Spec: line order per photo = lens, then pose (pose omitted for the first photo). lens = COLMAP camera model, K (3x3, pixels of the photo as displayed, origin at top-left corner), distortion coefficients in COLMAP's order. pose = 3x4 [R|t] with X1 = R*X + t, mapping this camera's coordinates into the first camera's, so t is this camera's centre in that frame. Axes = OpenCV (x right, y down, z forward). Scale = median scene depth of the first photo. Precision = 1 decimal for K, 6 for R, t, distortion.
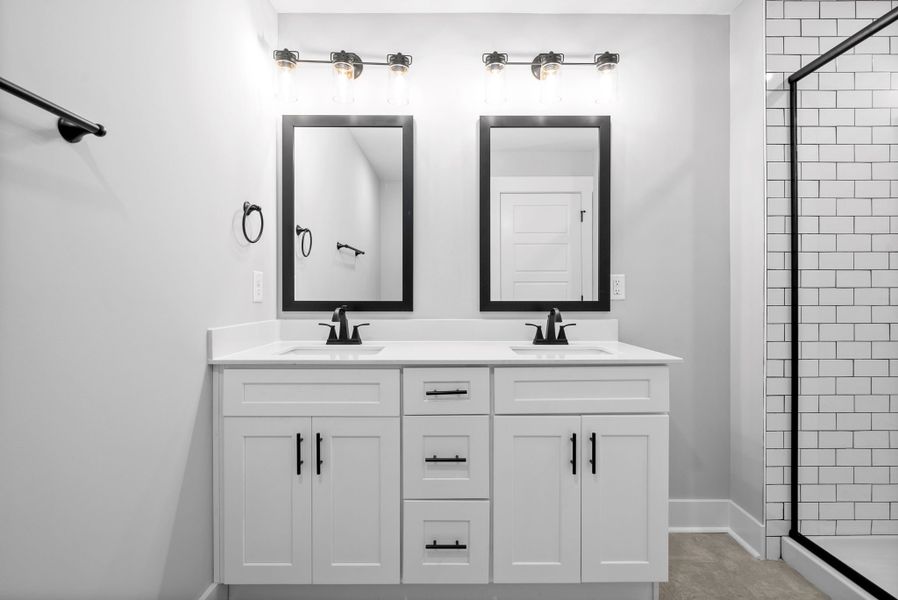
lens RADIAL K [[433.5, 0, 449.0], [0, 433.5, 300.0], [0, 0, 1]] dist [-0.002954, 0.000266]
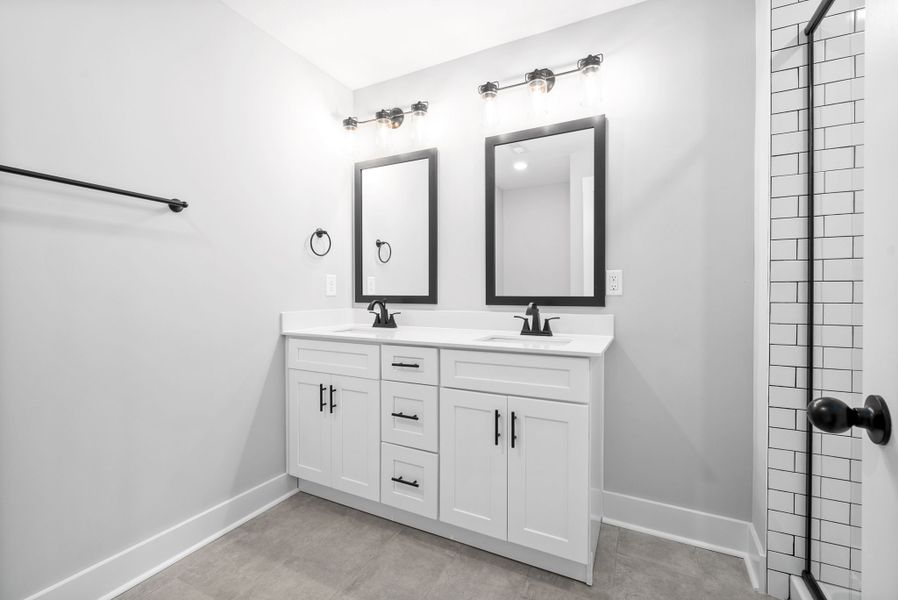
lens RADIAL K [[396.6, 0, 449.0], [0, 396.6, 300.0], [0, 0, 1]] dist [0.000368, -0.000198]
pose [[0.882922, 0.009323, -0.469428, 0.494787], [-0.004033, 0.999917, 0.012274, 0.000449], [0.469503, -0.008944, 0.882886, 0.002042]]
